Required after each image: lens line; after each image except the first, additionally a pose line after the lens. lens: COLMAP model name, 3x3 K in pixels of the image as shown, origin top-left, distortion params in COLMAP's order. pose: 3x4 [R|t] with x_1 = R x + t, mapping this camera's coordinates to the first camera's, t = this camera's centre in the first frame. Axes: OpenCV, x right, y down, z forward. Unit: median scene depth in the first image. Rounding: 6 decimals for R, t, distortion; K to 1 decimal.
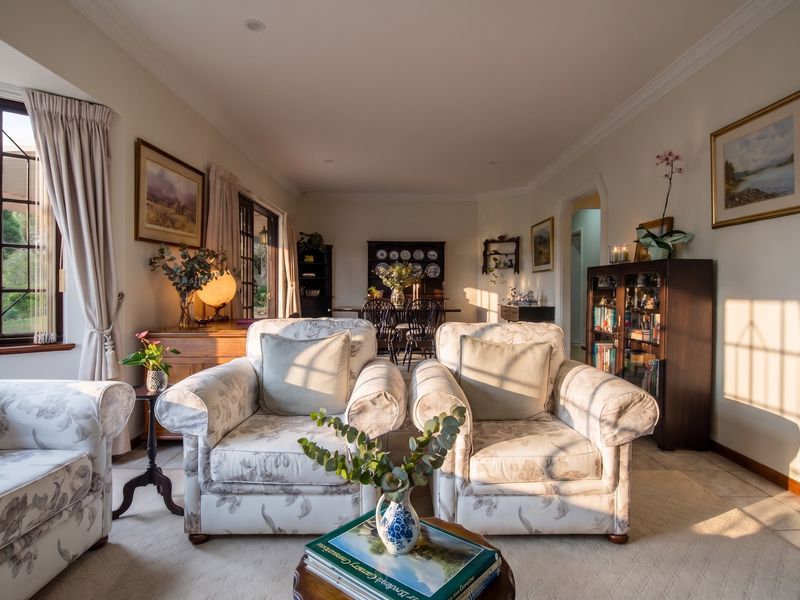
lens RADIAL K [[459.4, 0, 399.9], [0, 459.4, 297.4], [0, 0, 1]] dist [0.016047, -0.004309]
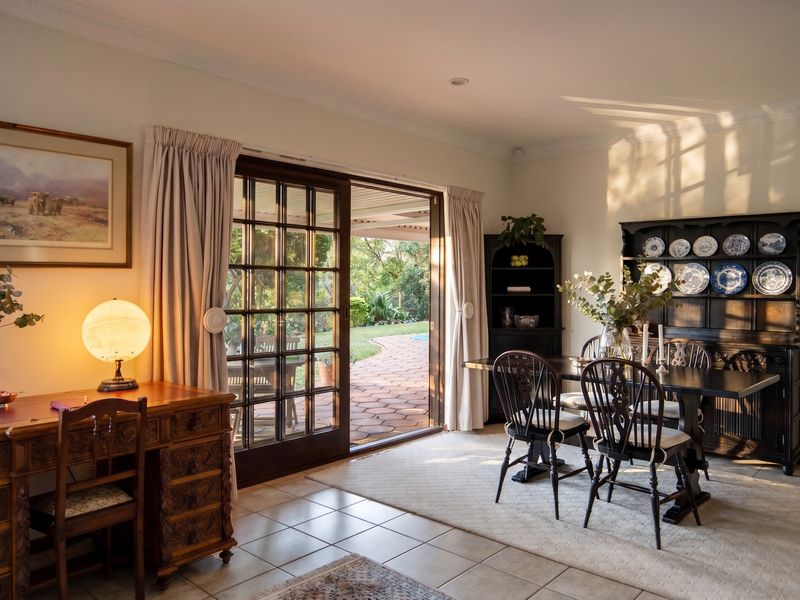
lens RADIAL K [[596.7, 0, 400.8], [0, 596.7, 295.6], [0, 0, 1]] dist [-0.011137, 0.008973]
pose [[0.741863, 0.005477, -0.670529, 0.192871], [-0.011858, 0.999917, -0.004953, -0.034794], [0.670446, 0.011626, 0.741867, 0.338403]]
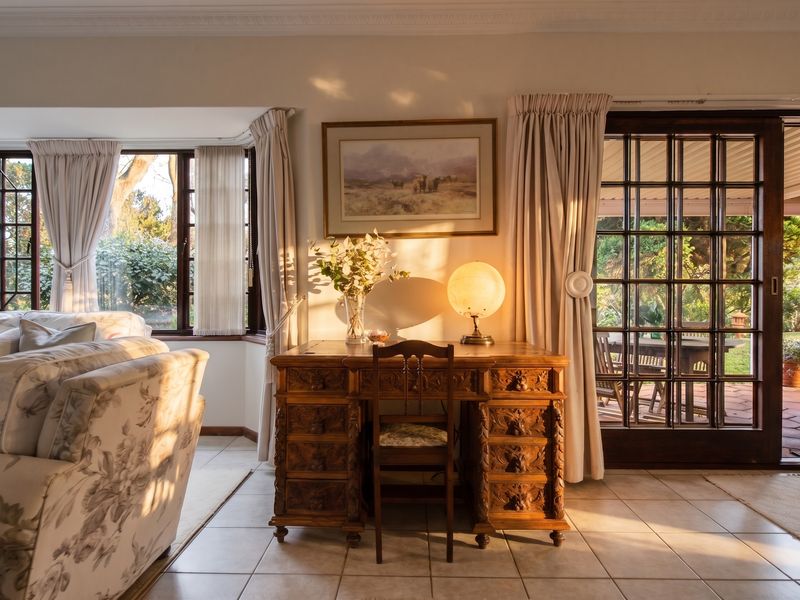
lens RADIAL K [[459.4, 0, 400.2], [0, 459.4, 295.1], [0, 0, 1]] dist [0.016047, -0.004309]
pose [[-0.012502, -0.000930, -0.999921, 0.124239], [-0.019857, 0.999803, -0.000682, -0.006797], [0.999725, 0.019847, -0.012518, 0.451637]]
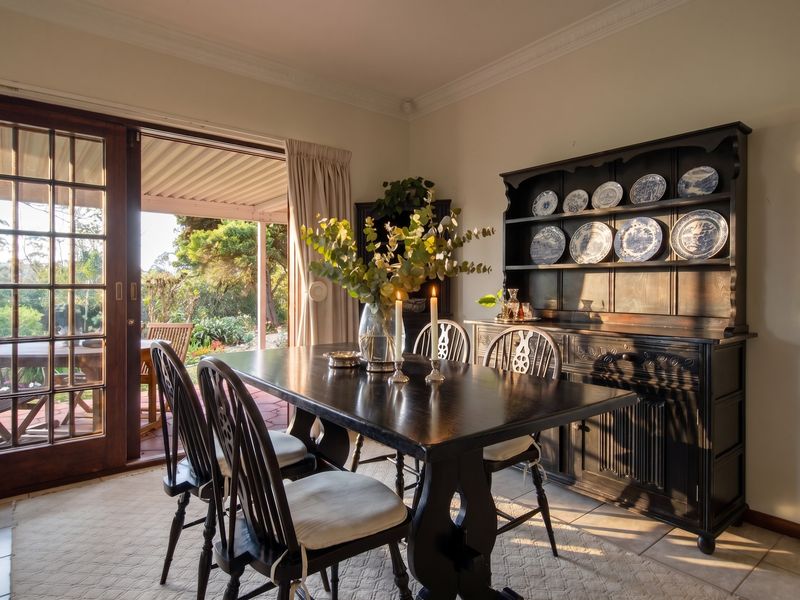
lens RADIAL K [[481.2, 0, 403.0], [0, 481.2, 293.1], [0, 0, 1]] dist [0.005994, -0.000581]
pose [[0.624291, -0.001995, -0.781189, 0.194449], [-0.010004, 0.999894, -0.010549, -0.016817], [0.781127, 0.014400, 0.624205, 0.673325]]
